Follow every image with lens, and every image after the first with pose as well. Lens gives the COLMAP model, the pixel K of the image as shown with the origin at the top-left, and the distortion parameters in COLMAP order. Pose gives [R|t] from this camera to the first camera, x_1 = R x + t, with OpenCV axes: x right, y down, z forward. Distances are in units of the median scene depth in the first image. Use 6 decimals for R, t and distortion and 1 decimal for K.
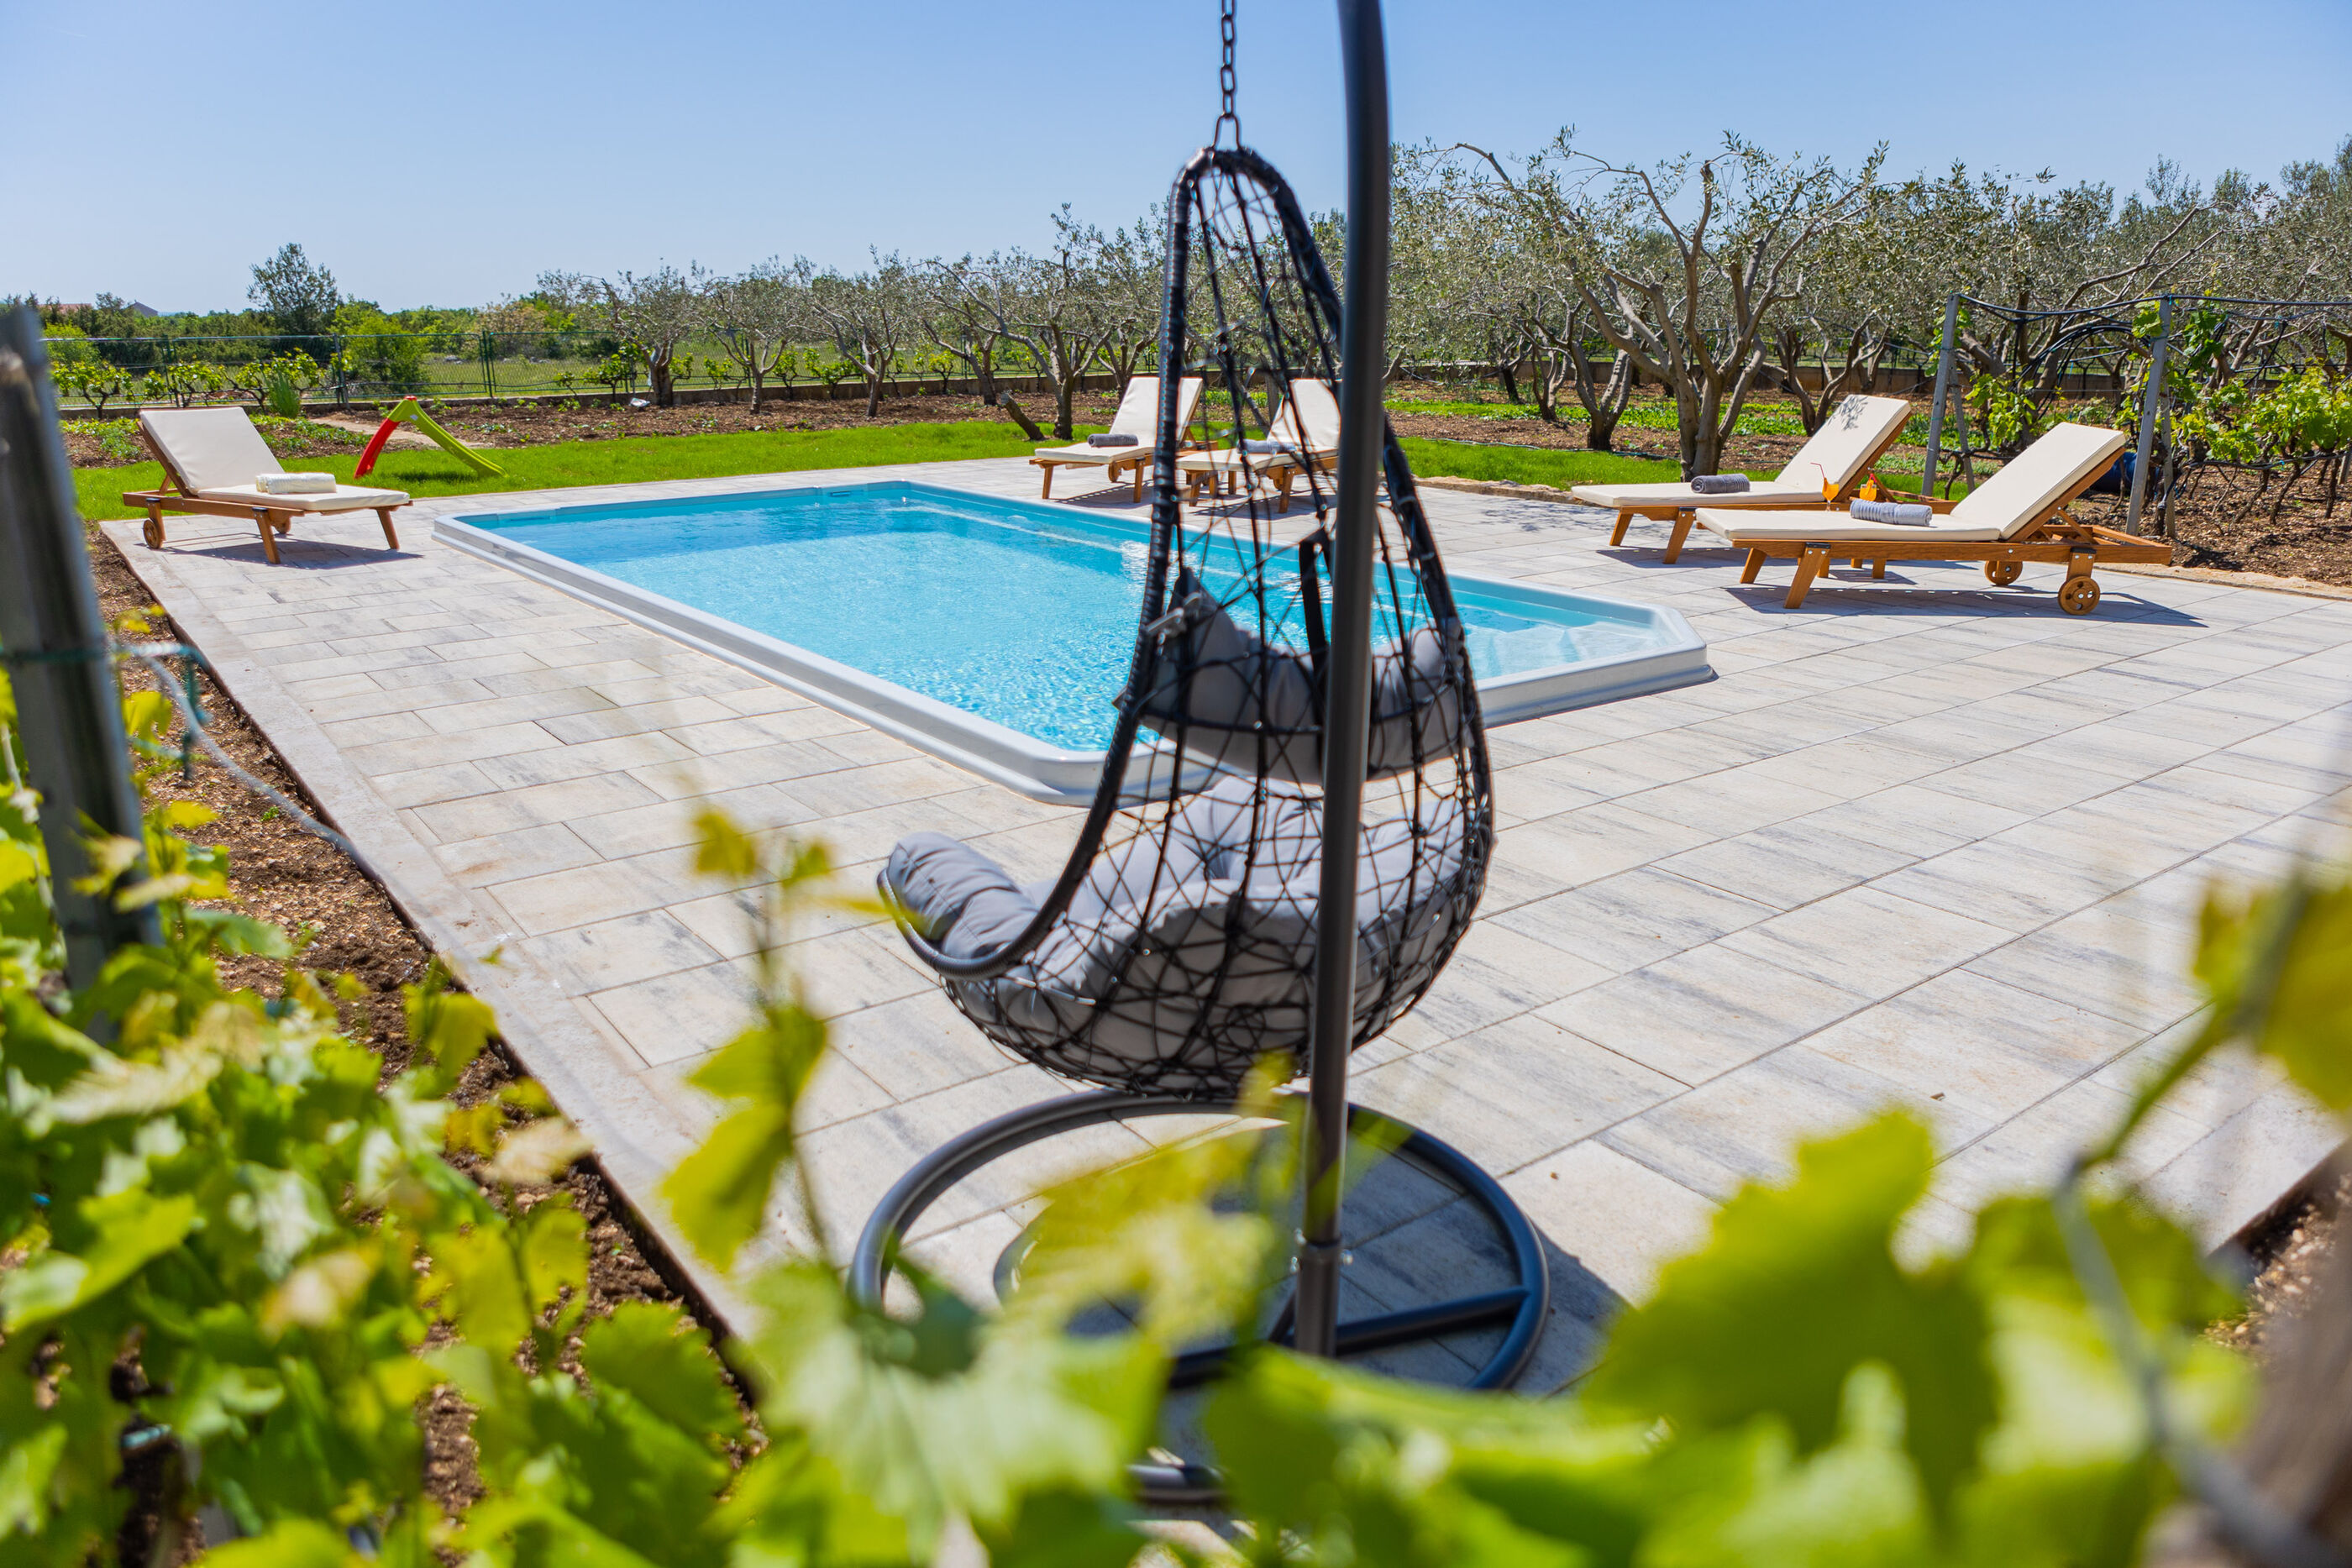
lens RADIAL K [[1636.5, 0, 1180.3], [0, 1636.5, 781.3], [0, 0, 1]] dist [-0.006596, 0.003816]
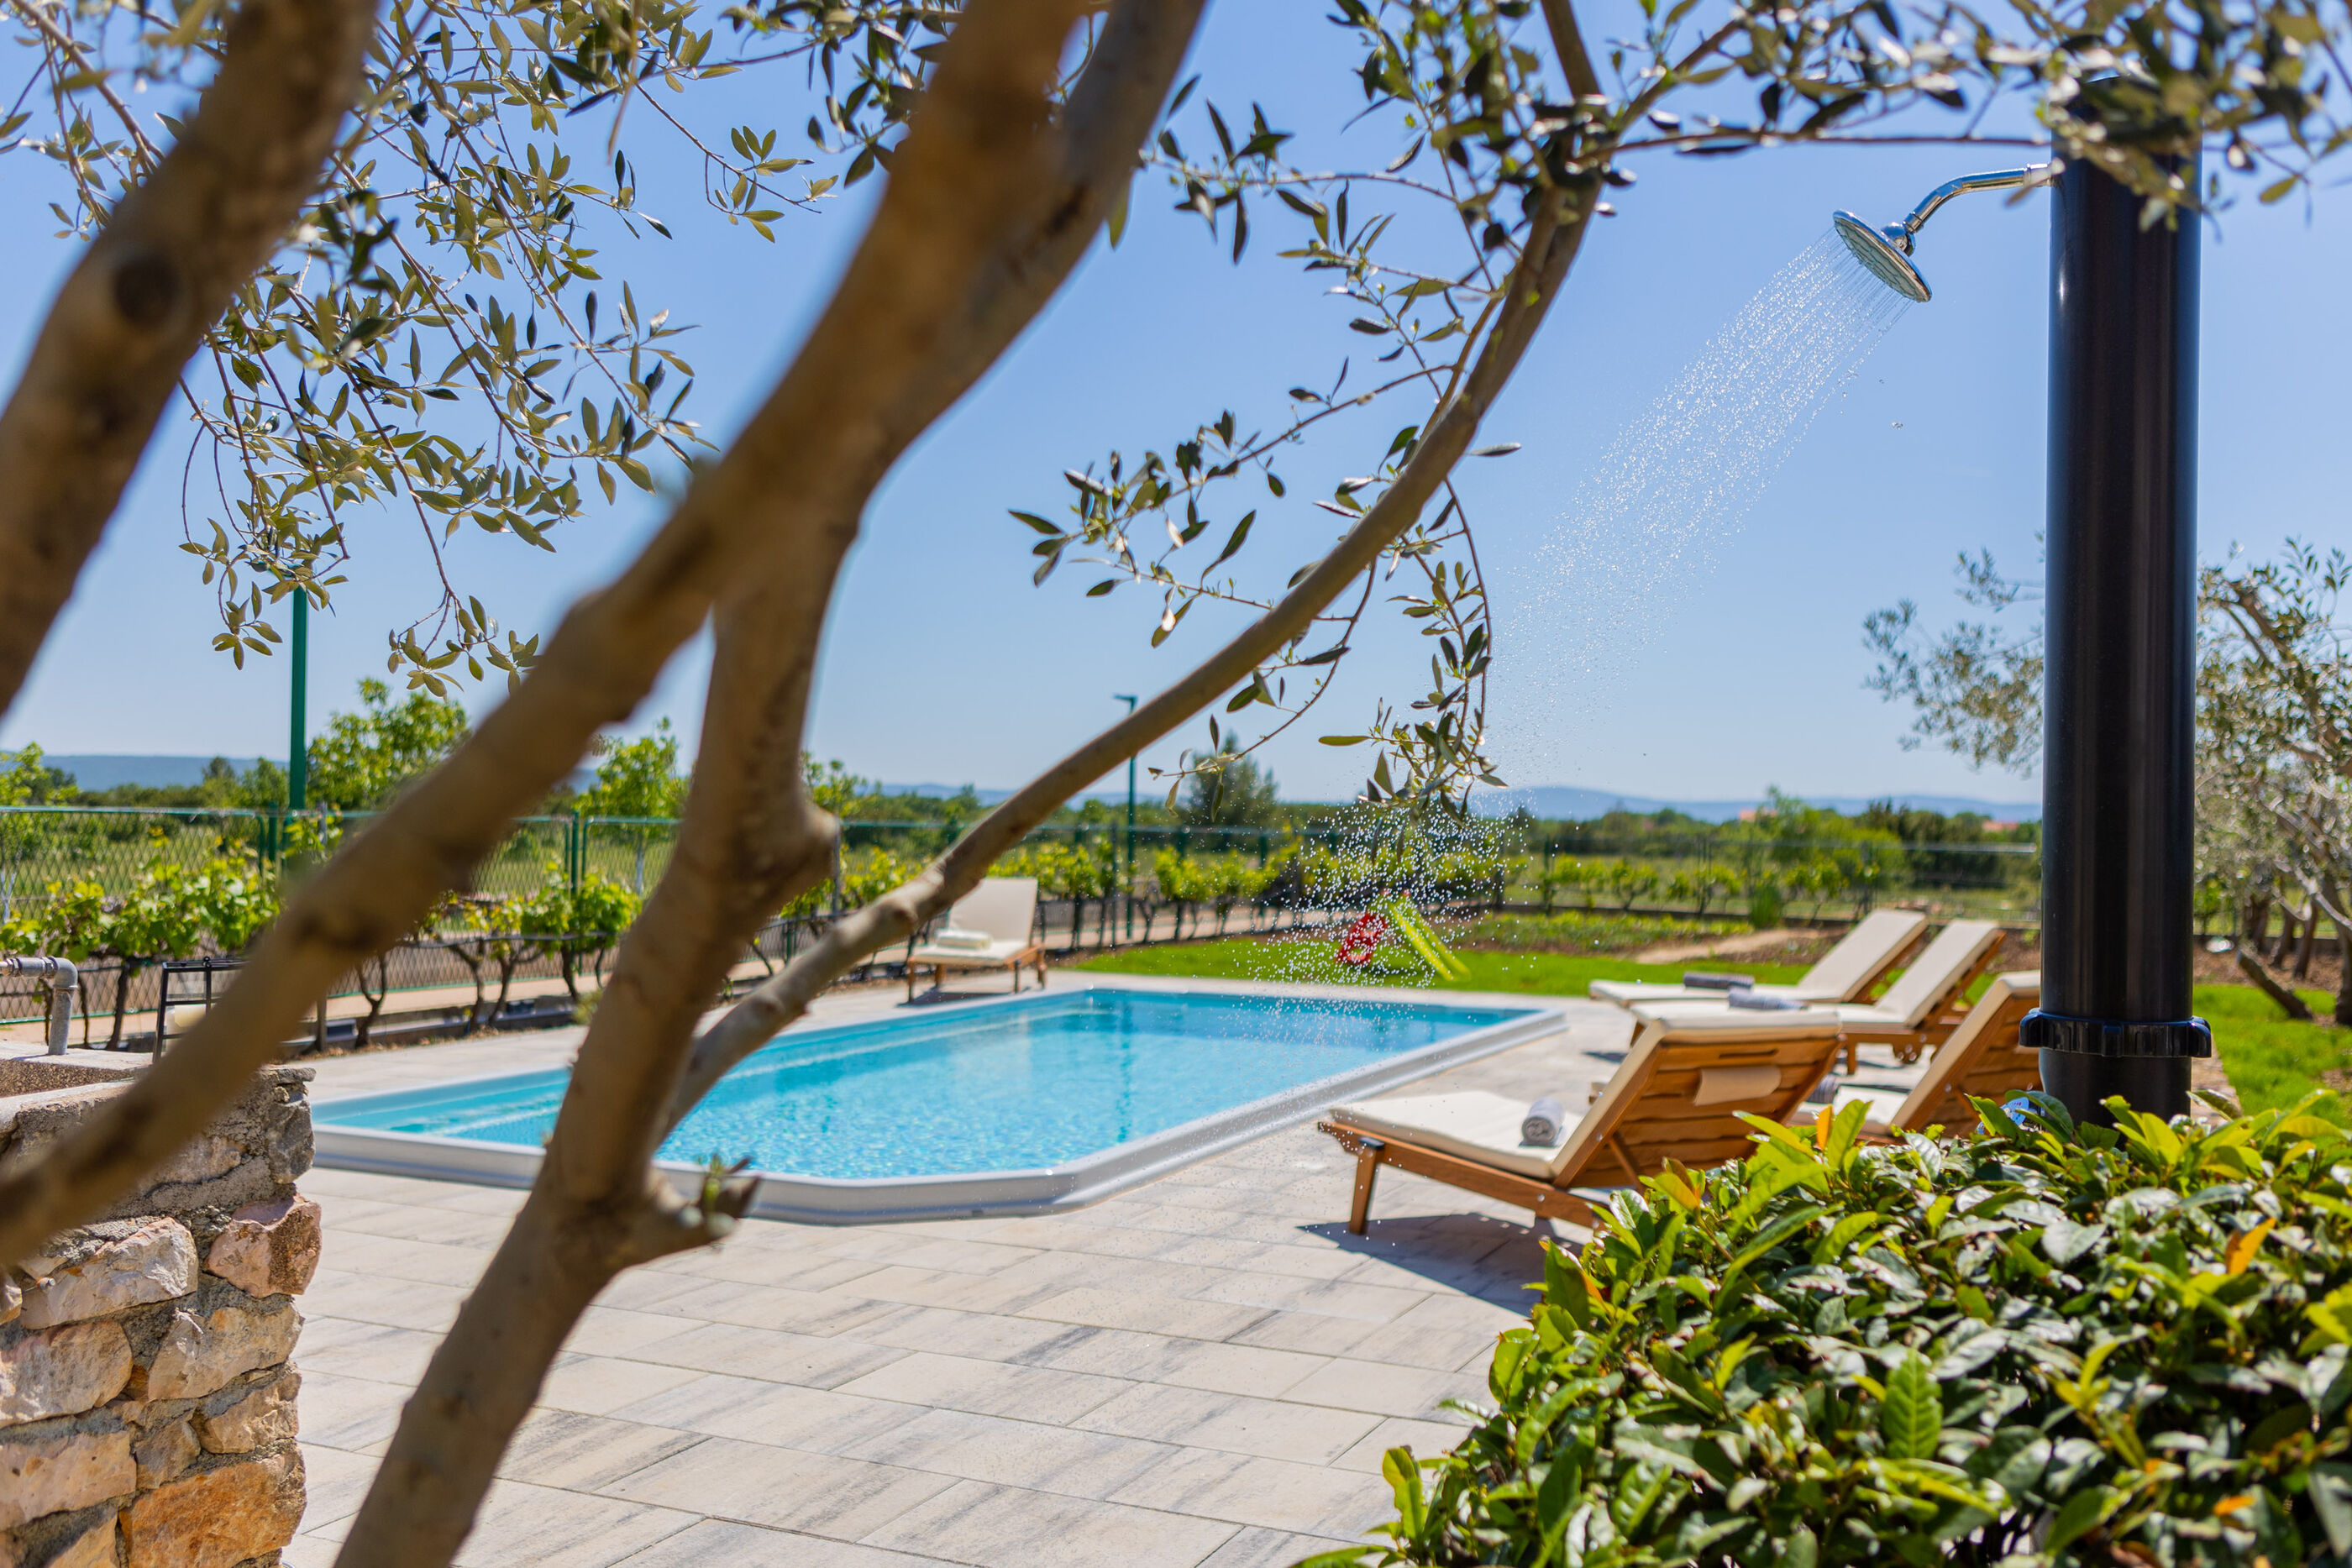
lens RADIAL K [[2141.6, 0, 1170.4], [0, 2141.6, 789.9], [0, 0, 1]] dist [0.023852, 0.000000]
pose [[0.480086, 0.007163, -0.877192, 1.123376], [-0.265032, 0.954420, -0.137258, -0.139438], [0.836227, 0.298379, 0.460102, 0.475028]]
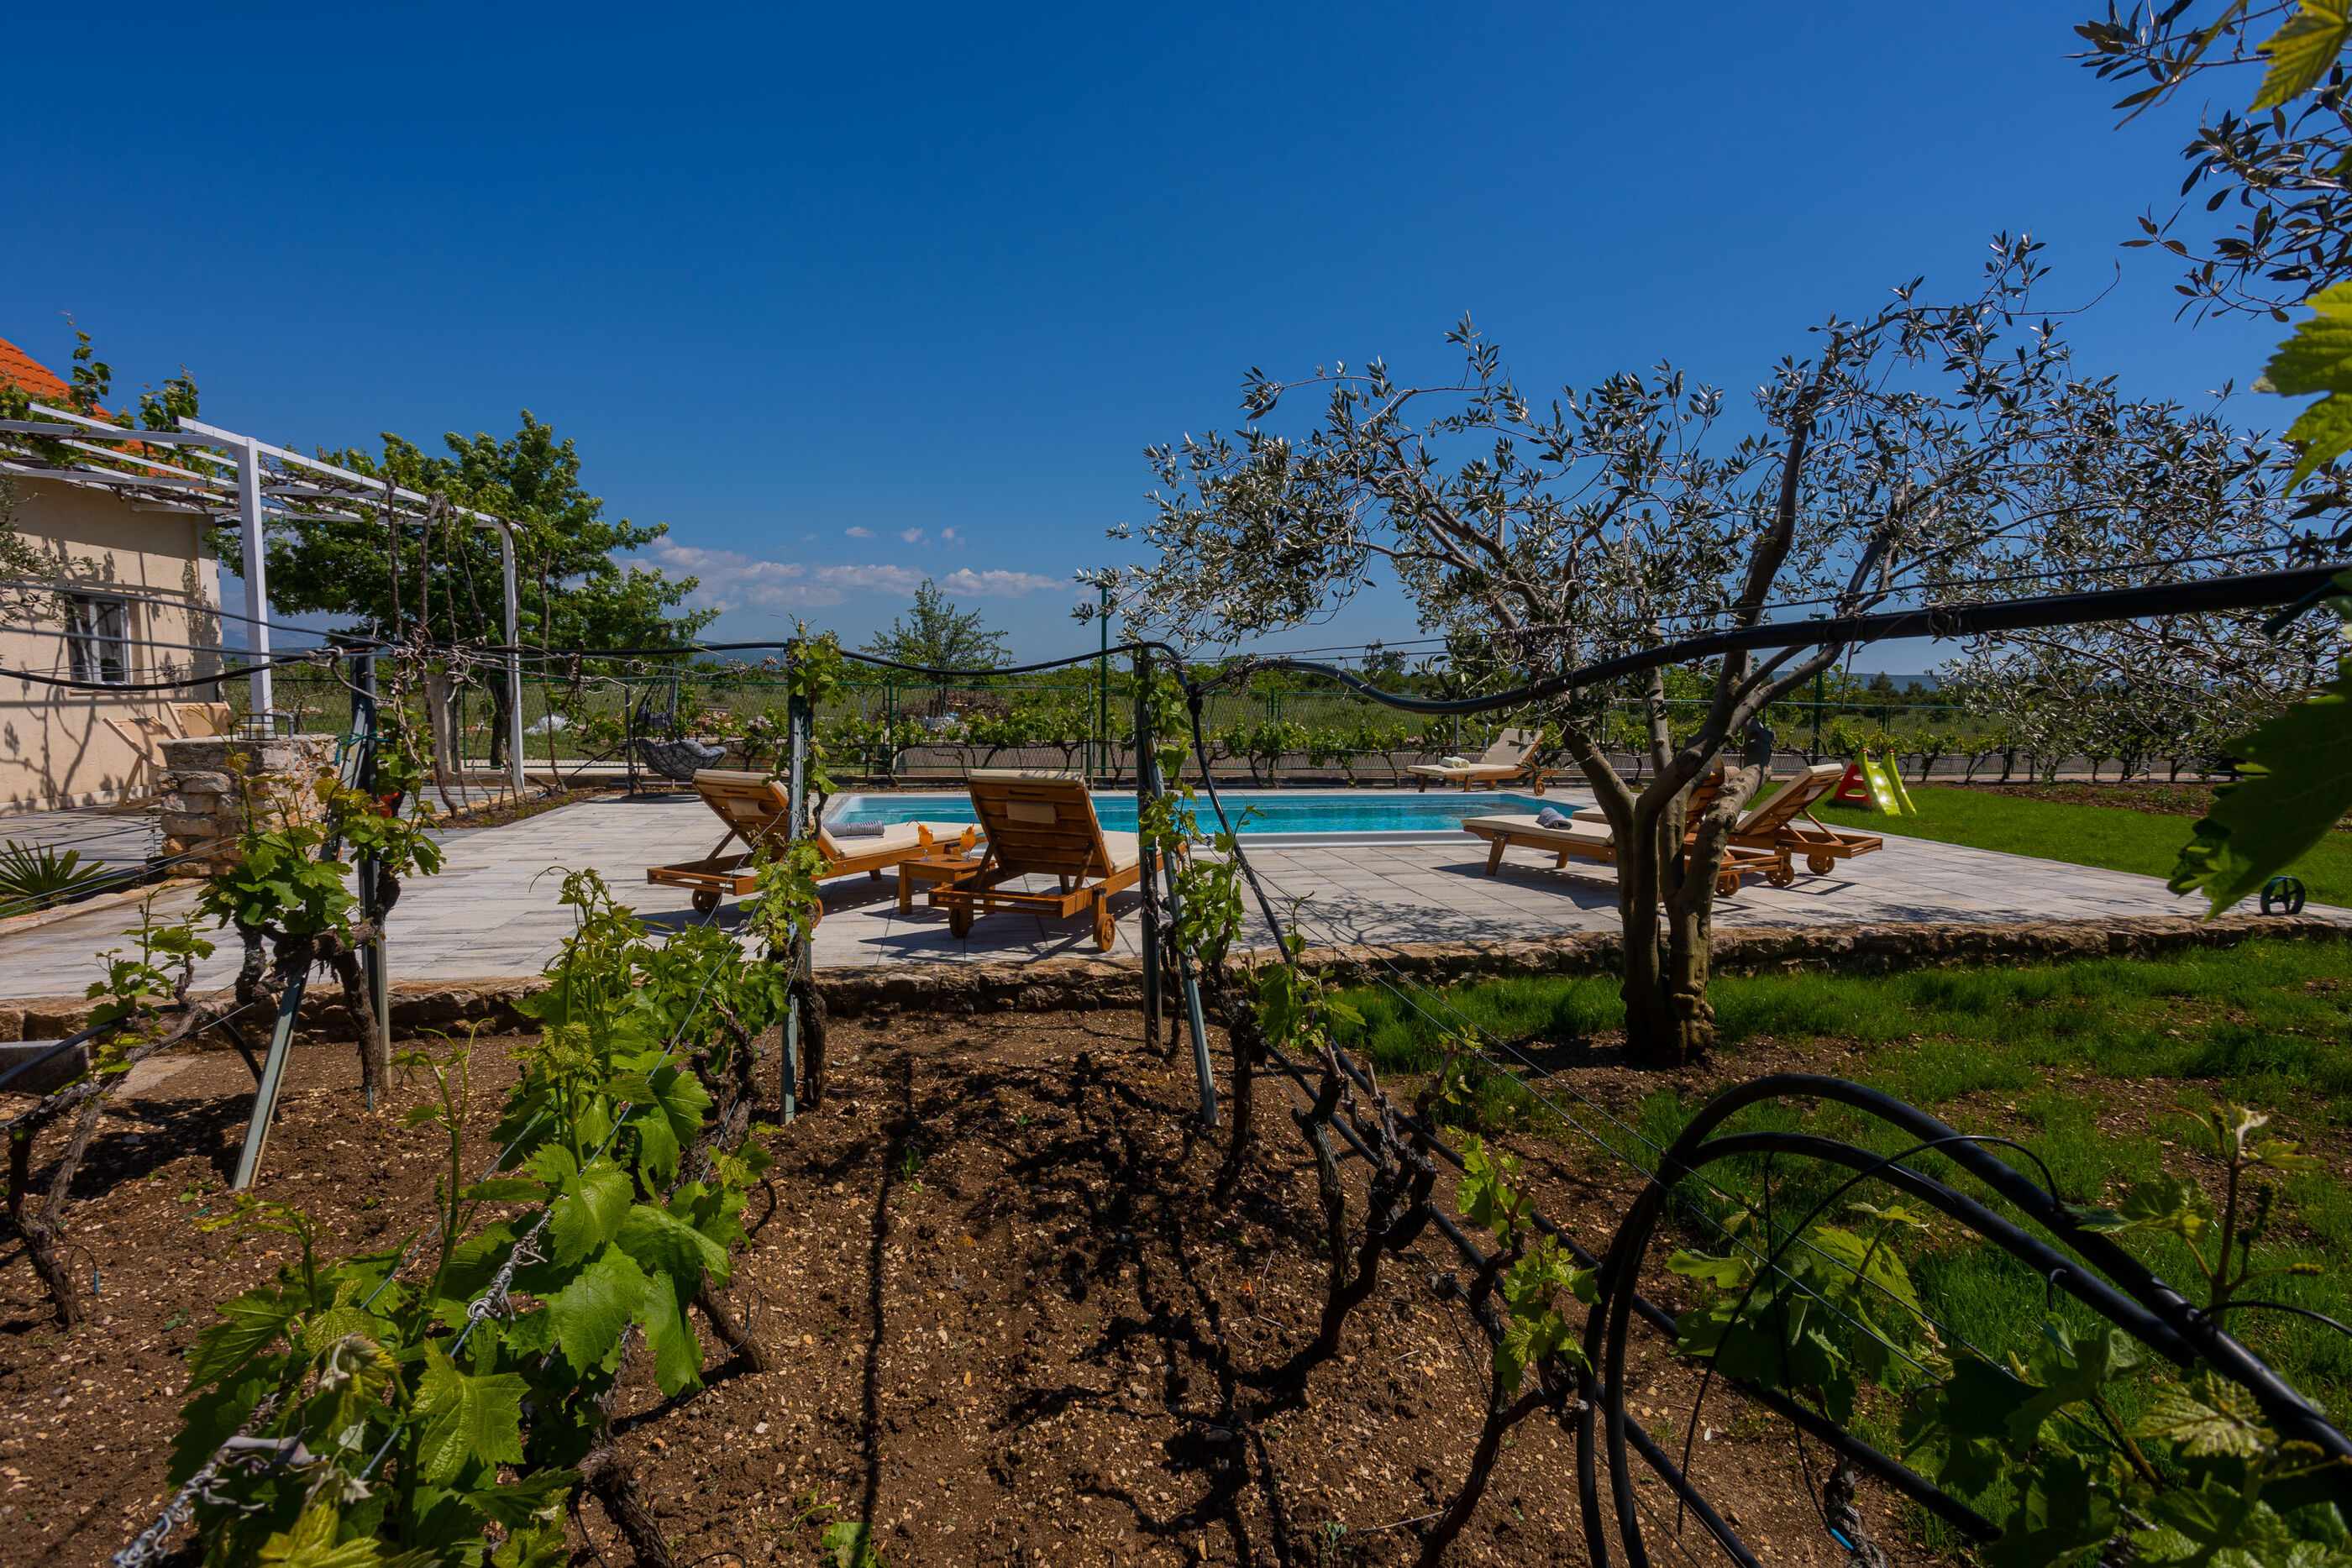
lens RADIAL K [[1136.7, 0, 1186.6], [0, 1136.7, 777.6], [0, 0, 1]] dist [-0.029883, 0.012263]
pose [[-0.436726, 0.079821, -0.896046, 1.126728], [-0.261141, 0.941916, 0.211186, -0.473167], [0.860858, 0.326225, -0.390514, 1.599437]]
